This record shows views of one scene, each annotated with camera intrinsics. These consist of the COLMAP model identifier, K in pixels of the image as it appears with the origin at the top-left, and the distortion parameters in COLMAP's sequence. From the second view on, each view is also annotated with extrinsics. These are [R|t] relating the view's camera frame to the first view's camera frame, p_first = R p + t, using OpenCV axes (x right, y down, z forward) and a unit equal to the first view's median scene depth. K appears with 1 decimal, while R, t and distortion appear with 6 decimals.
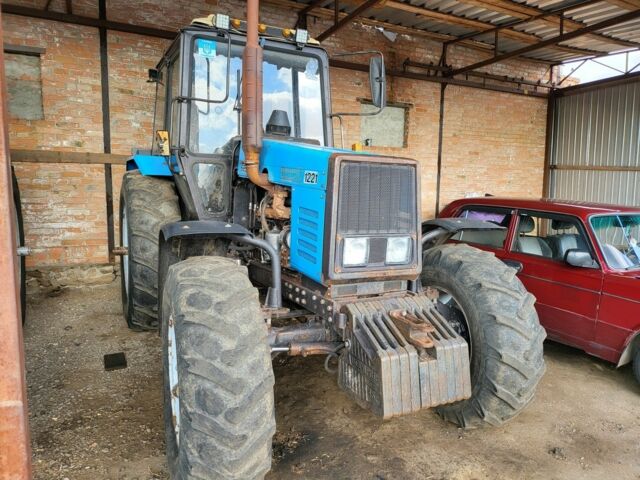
lens RADIAL K [[444.6, 0, 320.0], [0, 444.6, 240.0], [0, 0, 1]] dist [0.063490, -0.070313]
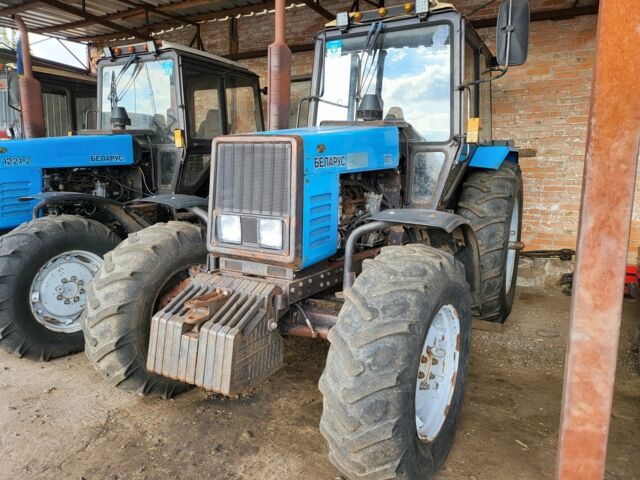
lens RADIAL K [[444.6, 0, 320.0], [0, 444.6, 240.0], [0, 0, 1]] dist [0.063490, -0.070313]
pose [[0.550725, 0.114967, -0.826731, 0.694909], [-0.112389, 0.991663, 0.063035, -0.024132], [0.827086, 0.058201, 0.559055, 0.381744]]
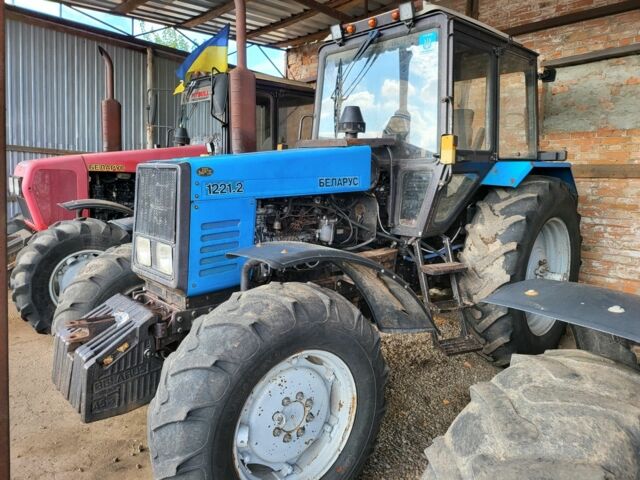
lens RADIAL K [[444.6, 0, 320.0], [0, 444.6, 240.0], [0, 0, 1]] dist [0.063490, -0.070313]
pose [[0.241795, 0.112052, -0.963836, 0.098305], [-0.145164, 0.986309, 0.078248, -0.058179], [0.959408, 0.120994, 0.254750, 0.349614]]
